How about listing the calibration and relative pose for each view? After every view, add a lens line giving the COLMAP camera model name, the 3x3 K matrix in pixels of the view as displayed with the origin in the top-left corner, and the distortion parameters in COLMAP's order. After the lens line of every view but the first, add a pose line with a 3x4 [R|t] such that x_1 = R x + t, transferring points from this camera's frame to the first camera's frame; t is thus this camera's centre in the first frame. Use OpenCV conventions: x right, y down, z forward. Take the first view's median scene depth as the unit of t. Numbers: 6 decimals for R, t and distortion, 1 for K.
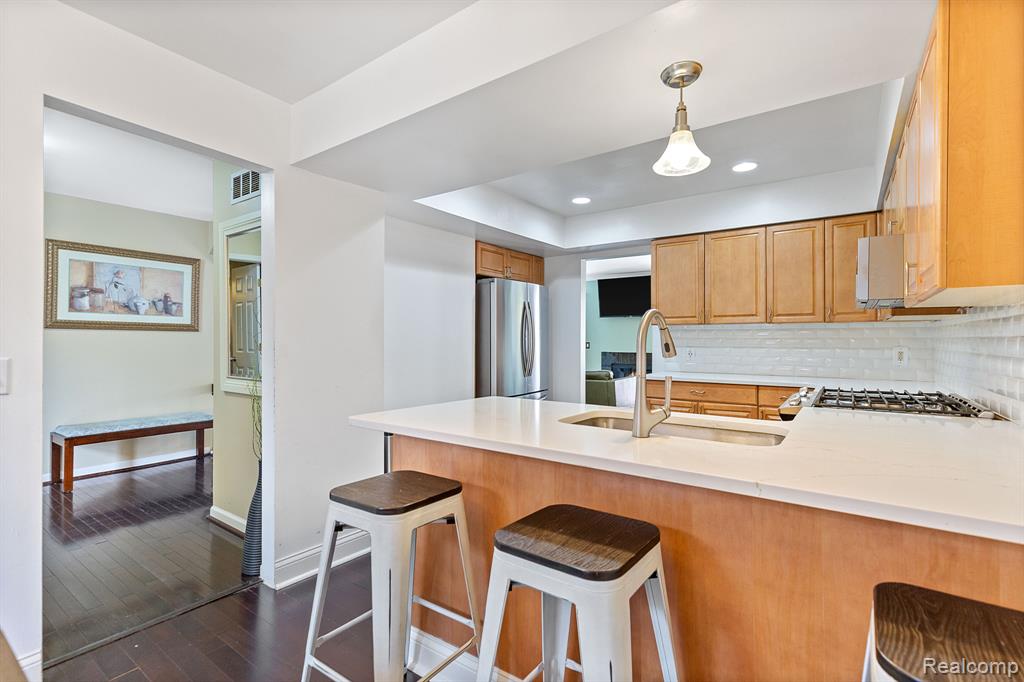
lens RADIAL K [[466.0, 0, 517.9], [0, 466.0, 338.6], [0, 0, 1]] dist [0.007428, 0.000999]
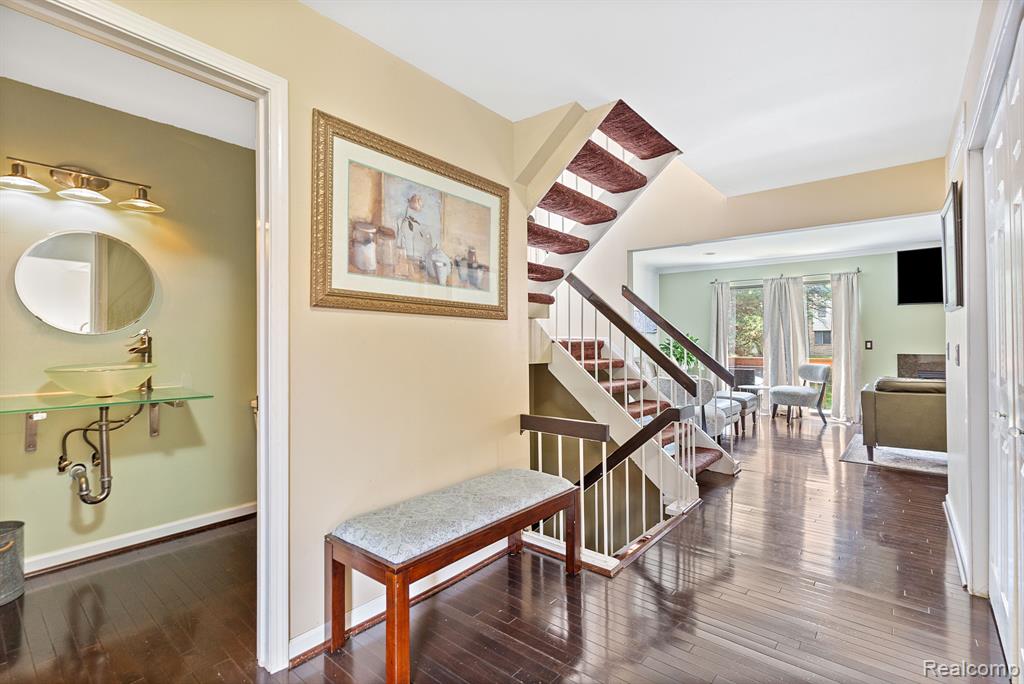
lens RADIAL K [[466.0, 0, 518.1], [0, 466.0, 343.5], [0, 0, 1]] dist [0.007428, 0.000999]
pose [[0.997545, -0.010688, -0.069209, -0.722050], [0.010628, 0.999943, -0.001230, 0.015488], [0.069218, 0.000492, 0.997601, 0.521262]]
